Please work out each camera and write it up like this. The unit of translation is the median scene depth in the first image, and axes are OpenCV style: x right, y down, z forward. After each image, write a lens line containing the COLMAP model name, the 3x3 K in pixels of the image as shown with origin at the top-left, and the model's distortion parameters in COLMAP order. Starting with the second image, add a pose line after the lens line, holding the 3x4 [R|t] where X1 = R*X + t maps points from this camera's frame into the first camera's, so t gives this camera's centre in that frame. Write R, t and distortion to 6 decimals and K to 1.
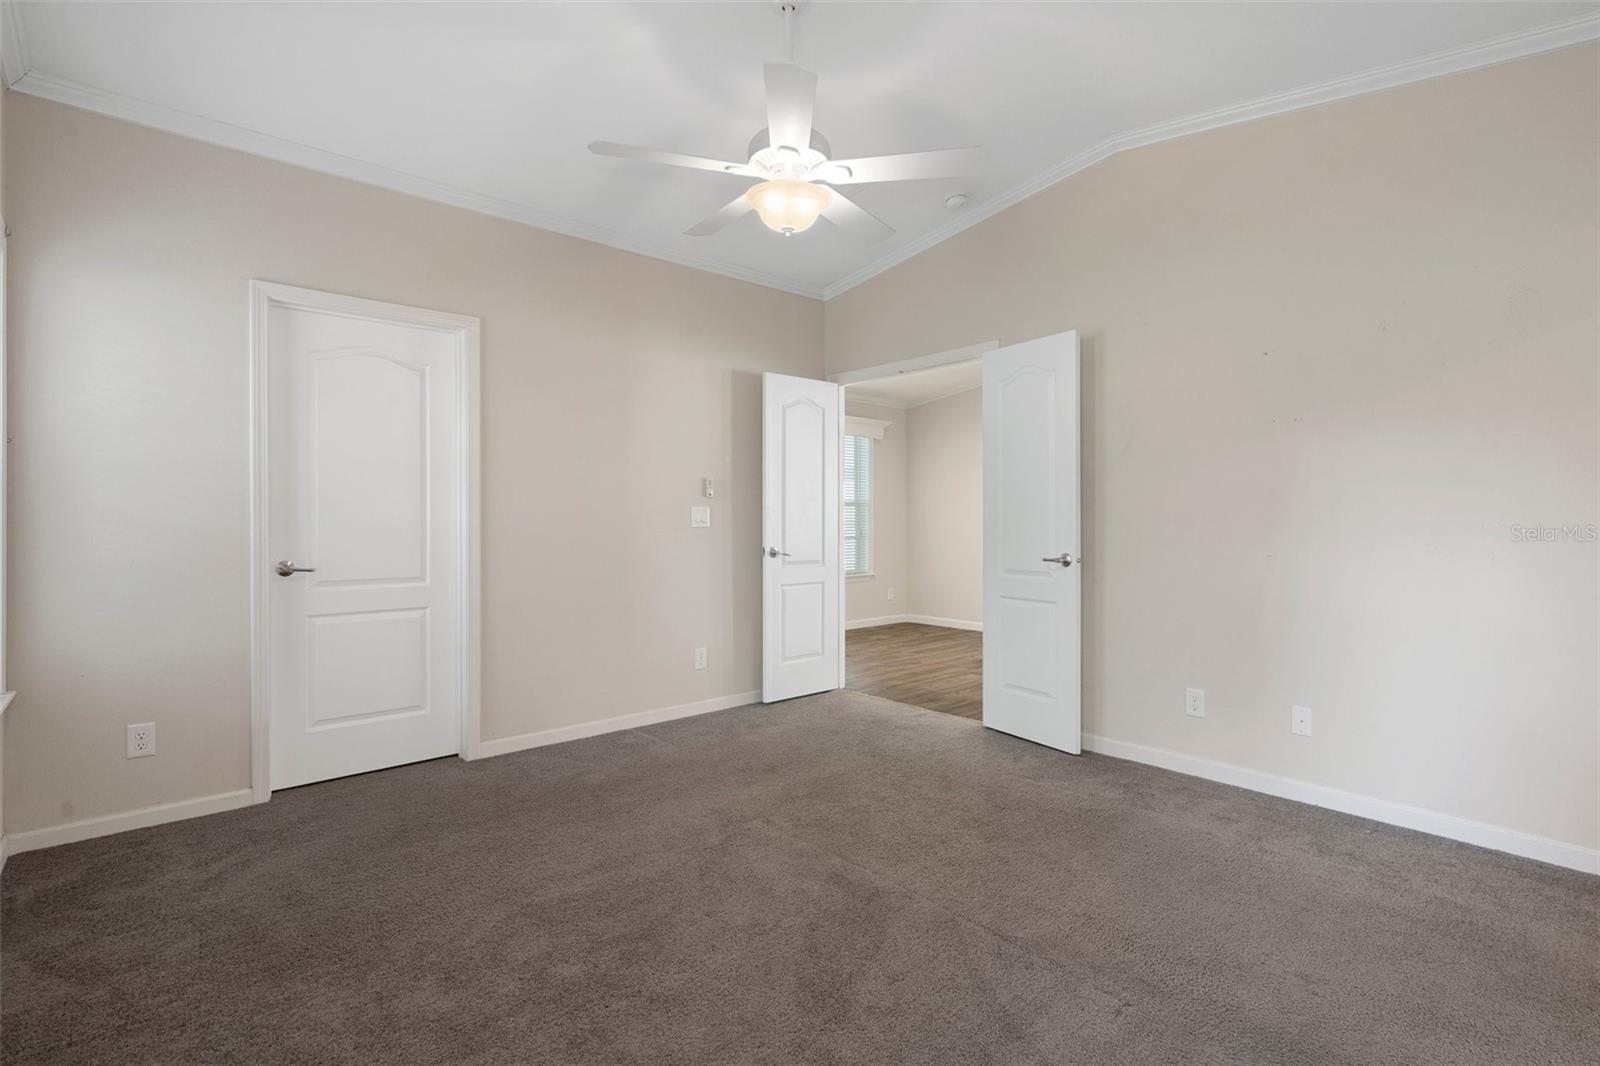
lens RADIAL K [[750.8, 0, 801.3], [0, 750.8, 527.5], [0, 0, 1]] dist [-0.000411, 0.001101]
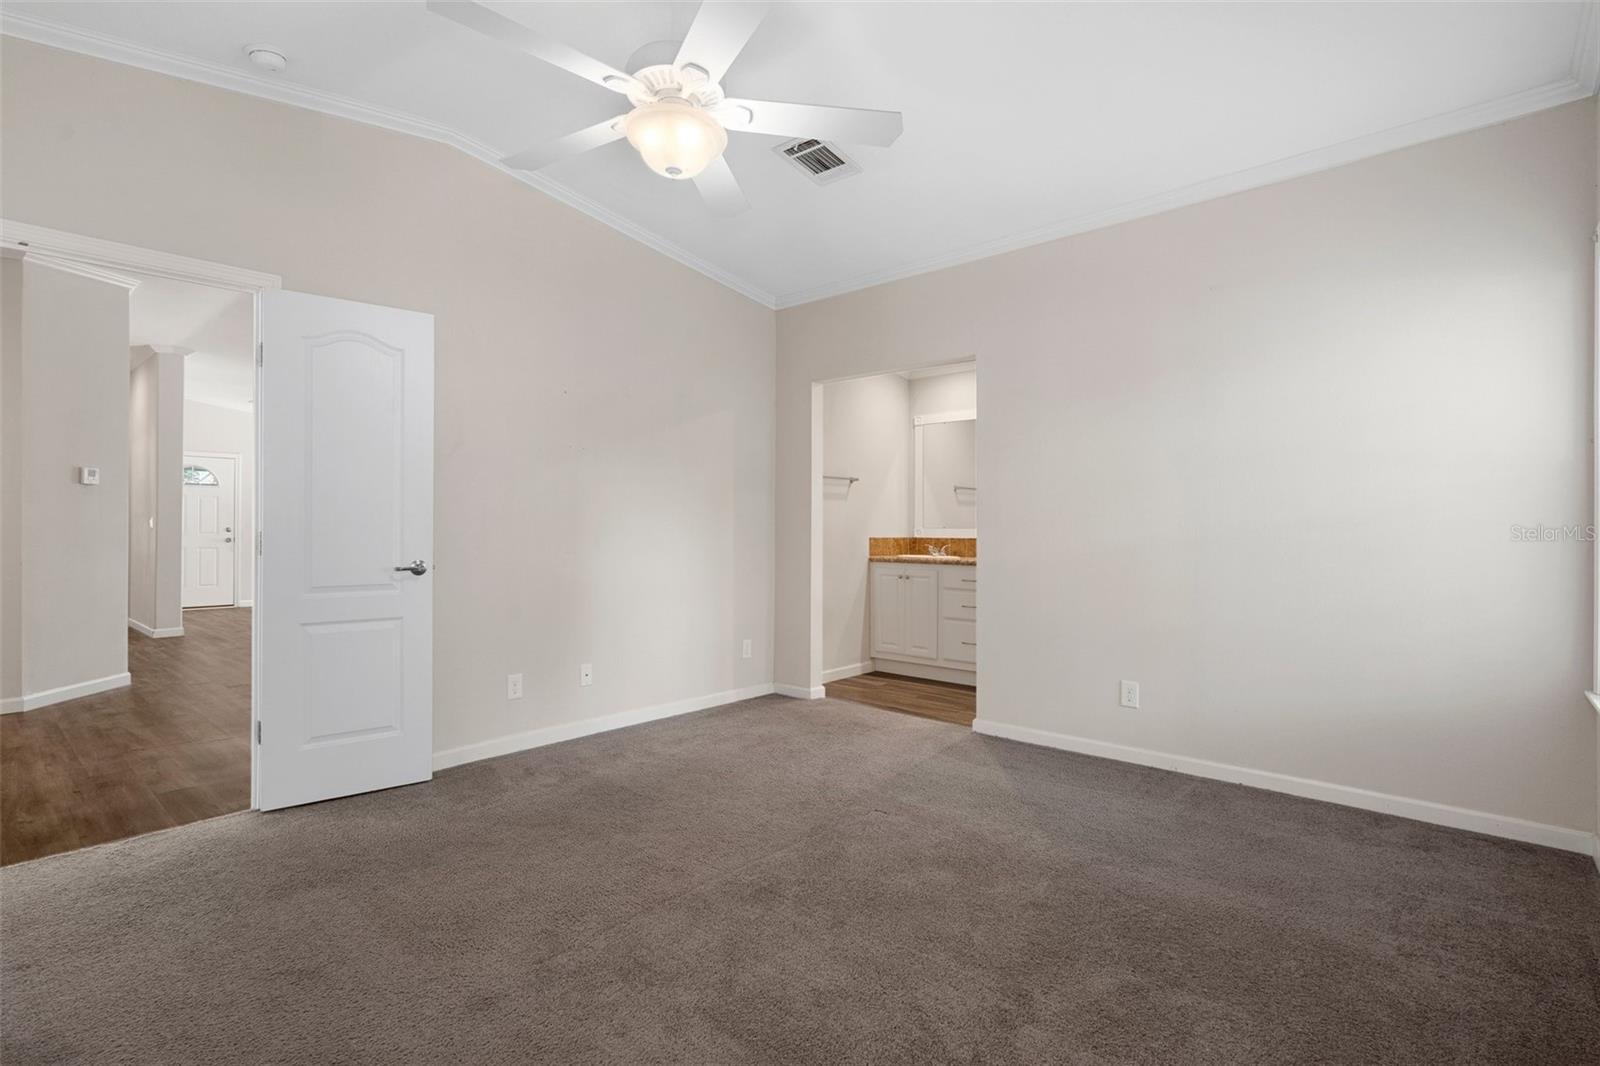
lens RADIAL K [[750.8, 0, 801.3], [0, 750.8, 527.5], [0, 0, 1]] dist [-0.000411, 0.001101]
pose [[-0.127392, -0.003457, 0.991846, -0.618940], [0.000357, 0.999994, 0.003531, -0.008470], [-0.991852, 0.000804, -0.127390, 0.687464]]
